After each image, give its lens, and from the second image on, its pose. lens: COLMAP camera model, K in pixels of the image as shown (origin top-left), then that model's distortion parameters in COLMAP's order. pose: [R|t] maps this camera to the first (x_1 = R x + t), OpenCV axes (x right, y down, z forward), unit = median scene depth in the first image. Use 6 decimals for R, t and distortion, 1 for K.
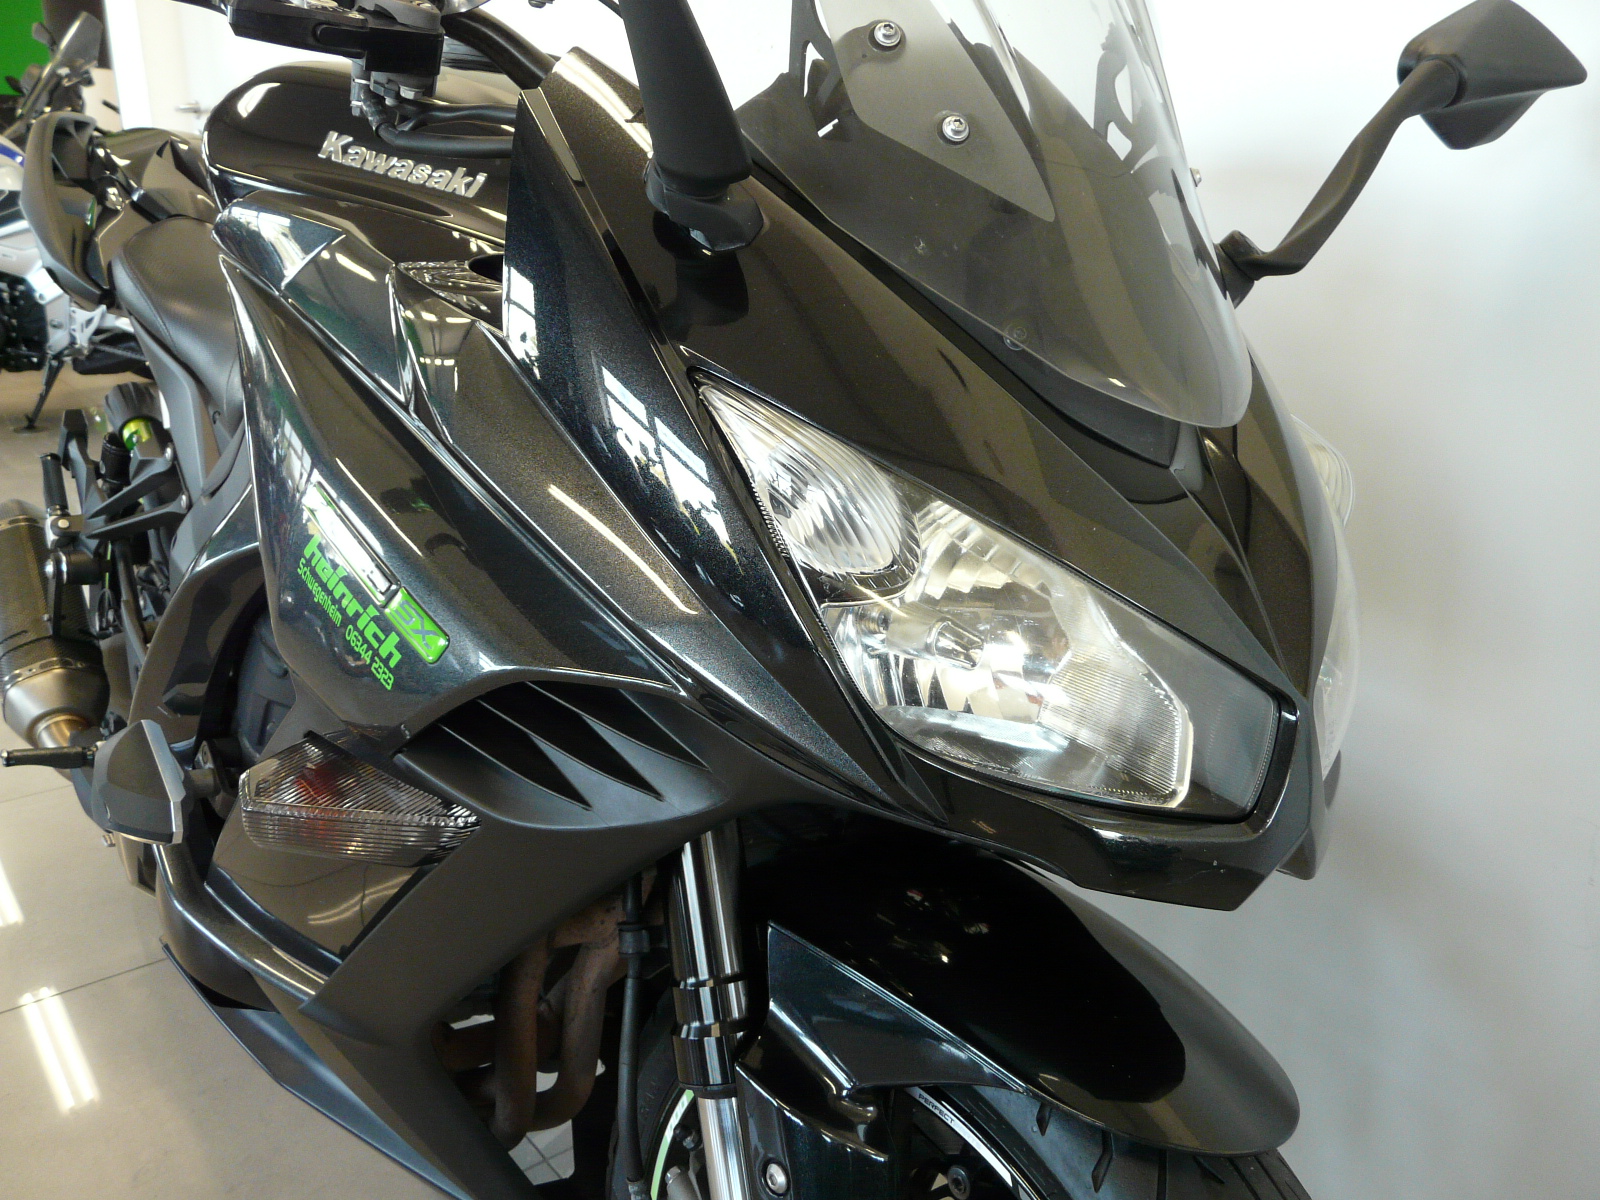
lens RADIAL K [[1328.5, 0, 796.1], [0, 1328.5, 603.0], [0, 0, 1]] dist [-0.078643, 0.099410]
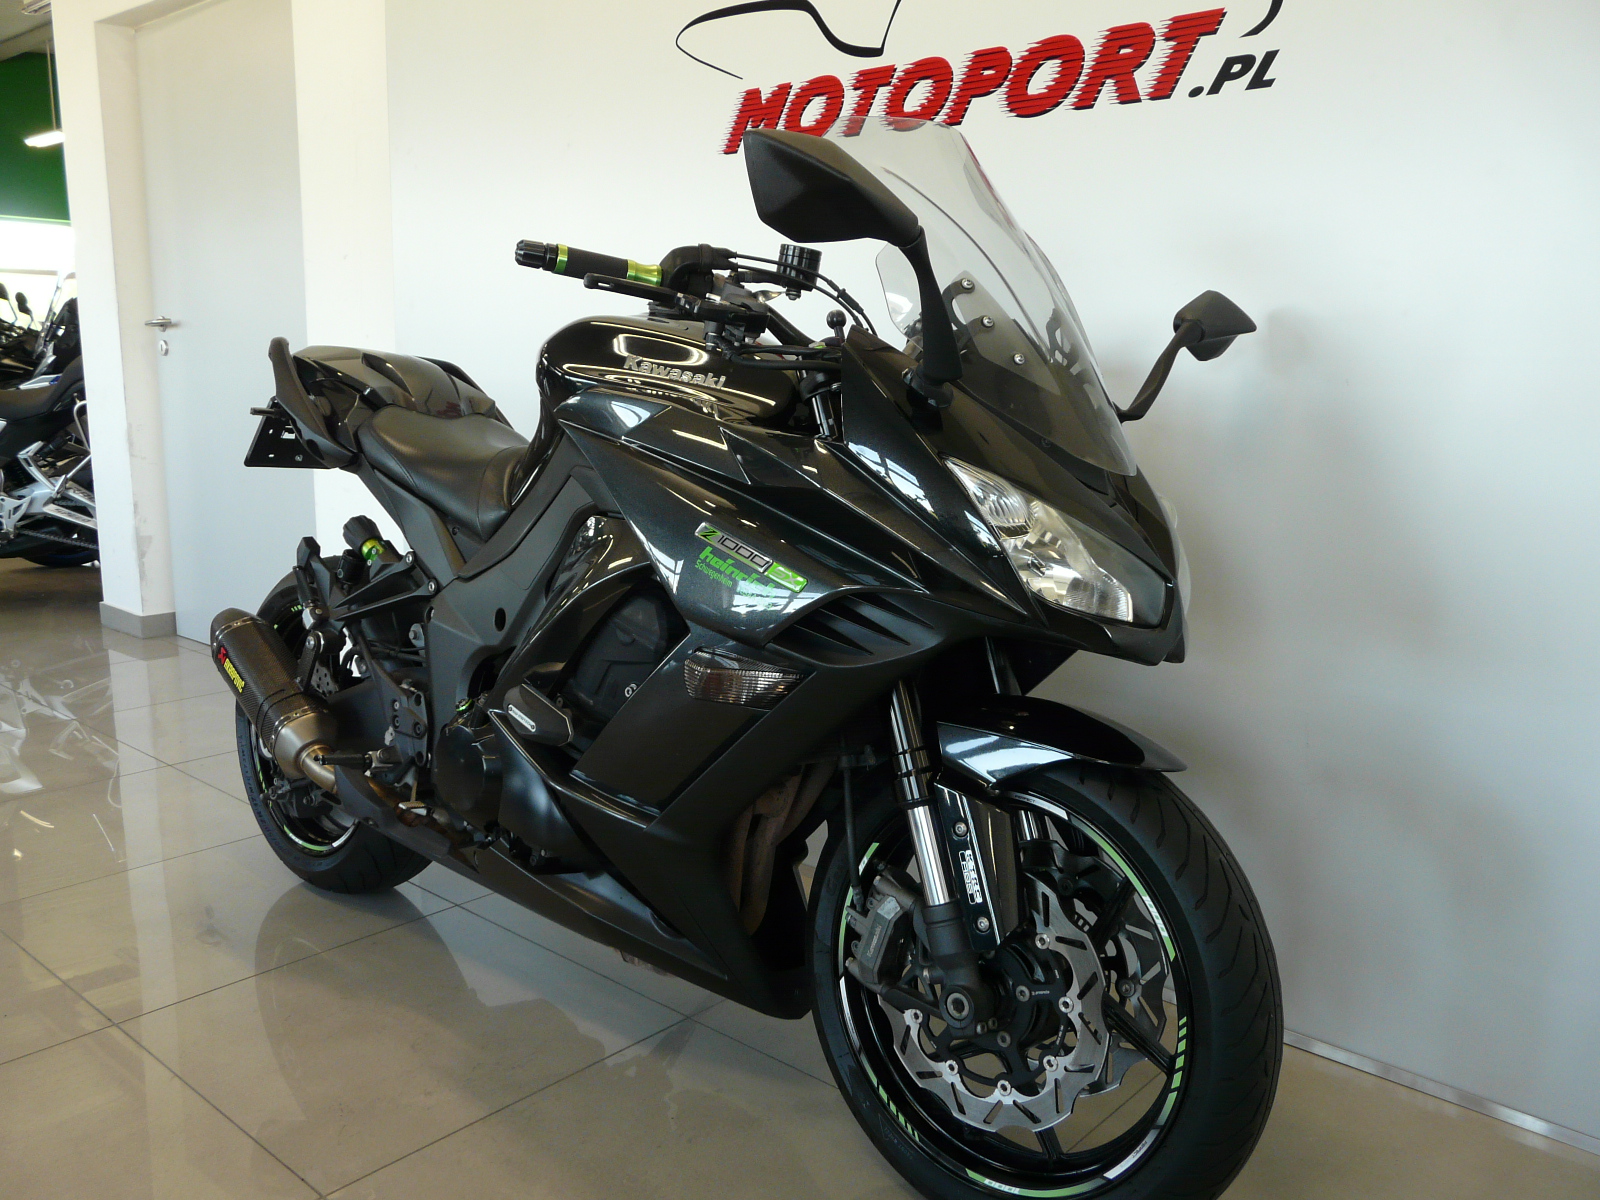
lens RADIAL K [[1328.5, 0, 787.2], [0, 1328.5, 602.0], [0, 0, 1]] dist [-0.078643, 0.099410]
pose [[0.986324, -0.037670, 0.160454, -0.510130], [0.059733, 0.989045, -0.134988, 0.283169], [-0.153611, 0.142727, 0.977769, -0.914954]]
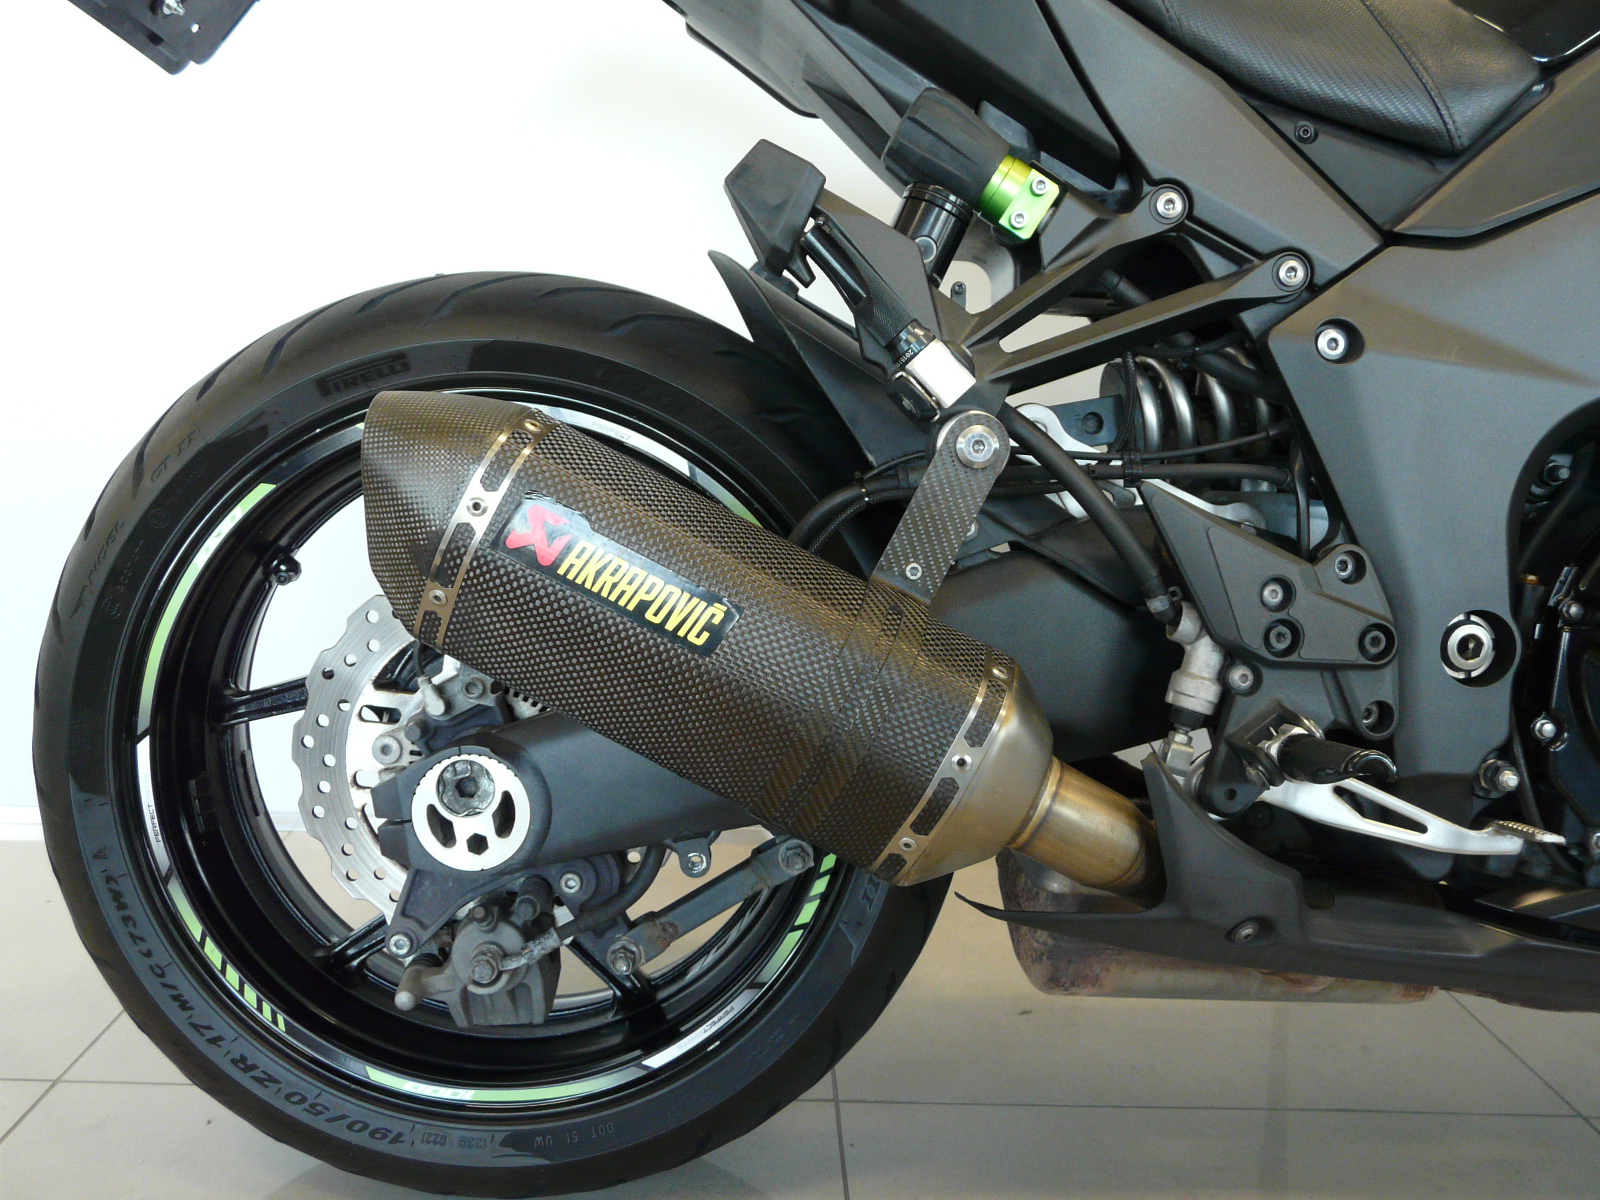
lens RADIAL K [[1328.5, 0, 799.2], [0, 1328.5, 587.6], [0, 0, 1]] dist [-0.078643, 0.099410]
pose [[0.595437, -0.144375, 0.790323, -1.779479], [0.224904, 0.974344, 0.008547, 0.004695], [-0.771280, 0.172657, 0.612631, 1.389130]]
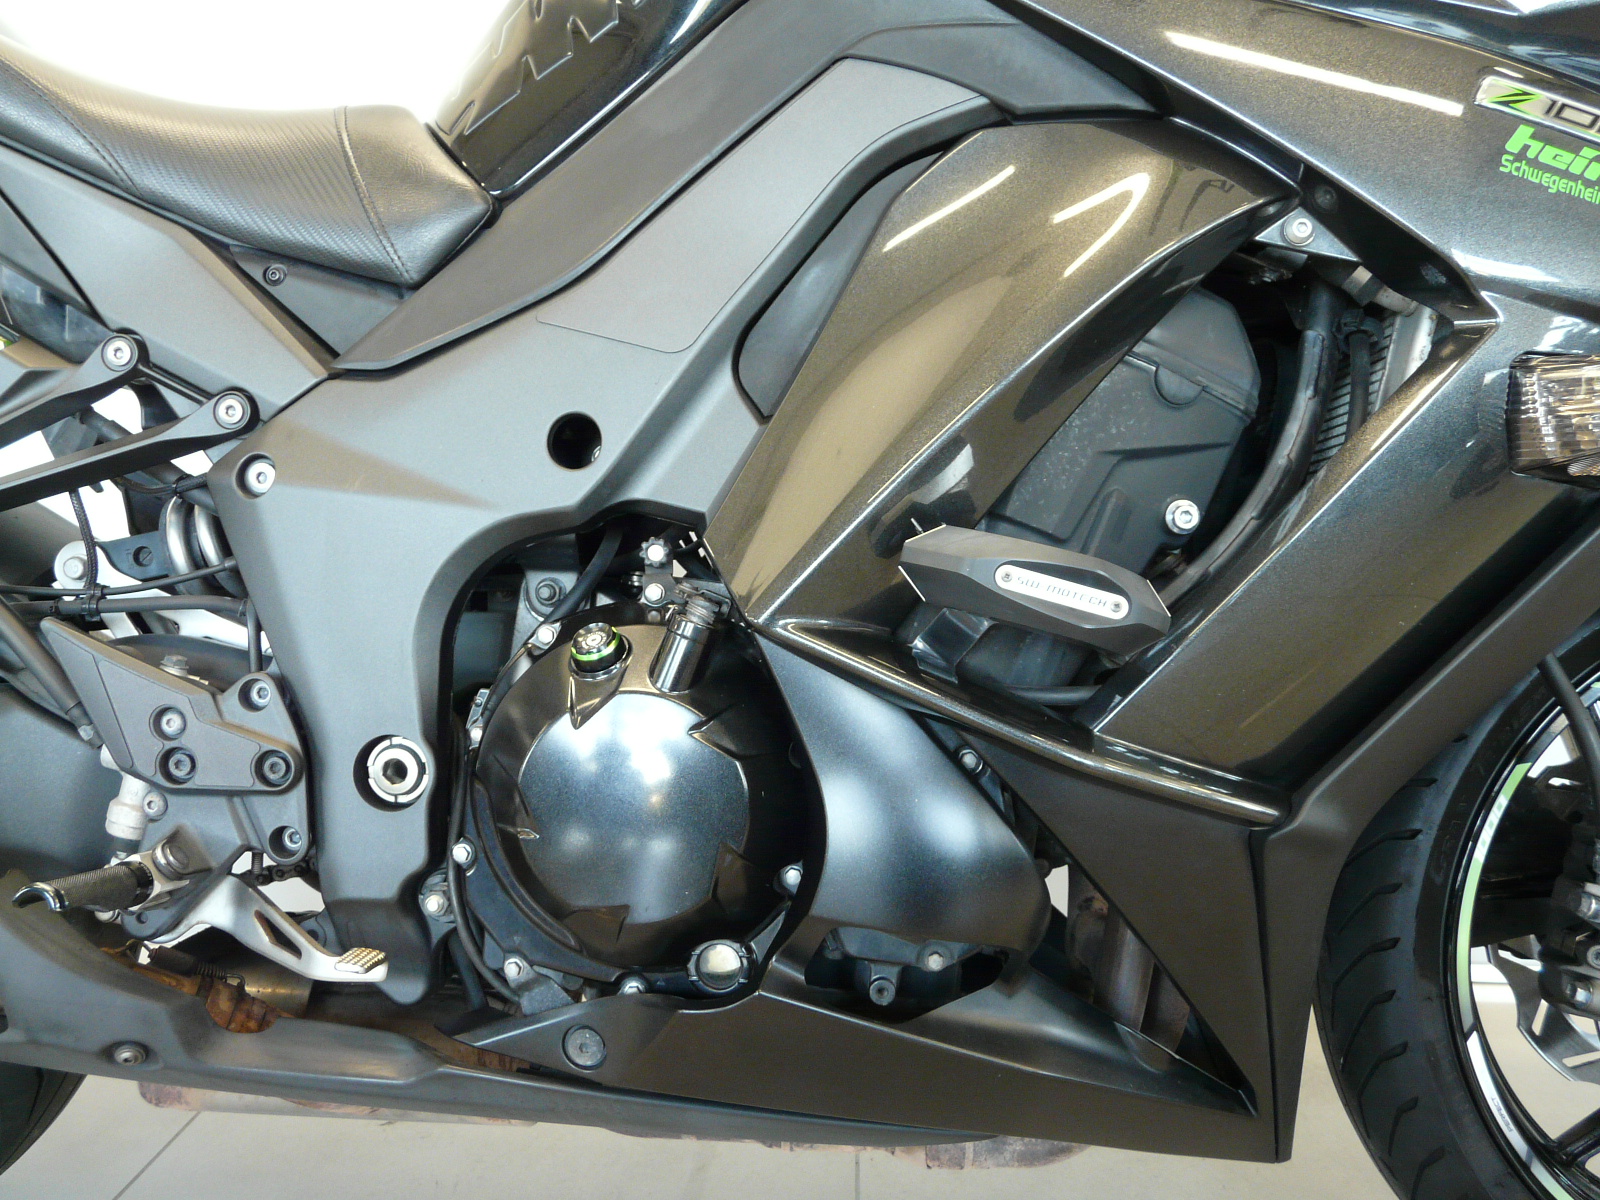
lens RADIAL K [[1328.5, 0, 801.7], [0, 1328.5, 607.7], [0, 0, 1]] dist [-0.078643, 0.099410]
pose [[0.665710, -0.110911, 0.737922, -1.239003], [0.242317, 0.967432, -0.073197, 0.191704], [-0.705771, 0.227539, 0.670905, 0.721605]]
